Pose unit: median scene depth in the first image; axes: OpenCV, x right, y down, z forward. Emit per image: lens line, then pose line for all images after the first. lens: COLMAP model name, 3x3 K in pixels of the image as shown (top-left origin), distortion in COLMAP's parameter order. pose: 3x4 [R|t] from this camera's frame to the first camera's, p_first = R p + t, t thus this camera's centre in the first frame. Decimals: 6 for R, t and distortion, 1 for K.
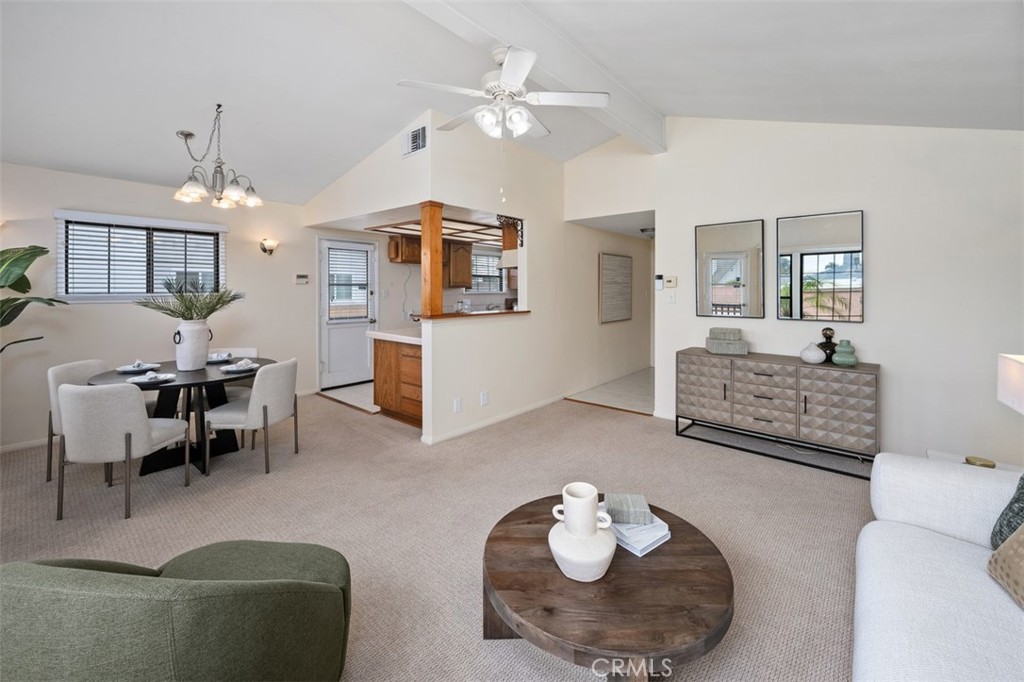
lens RADIAL K [[416.9, 0, 516.4], [0, 416.9, 297.6], [0, 0, 1]] dist [-0.000622, -0.000081]
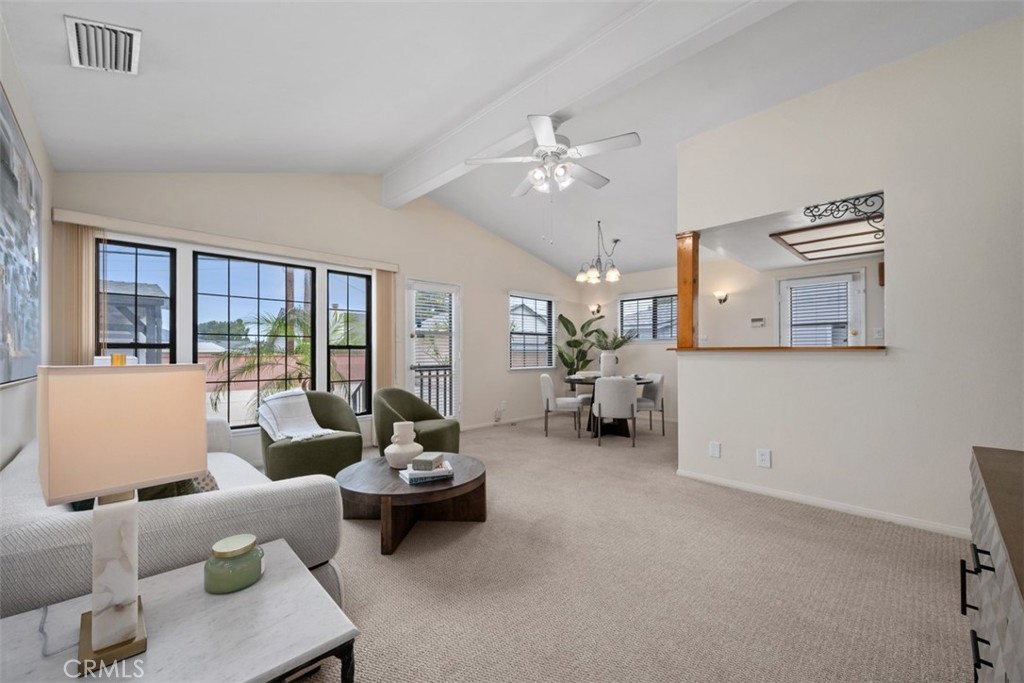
lens RADIAL K [[405.7, 0, 510.4], [0, 405.7, 348.0], [0, 0, 1]] dist [0.001837, 0.000104]
pose [[-0.087876, -0.010588, -0.996075, 0.716394], [-0.015862, 0.999832, -0.009229, 0.051142], [0.996005, 0.014989, -0.088030, 0.594021]]
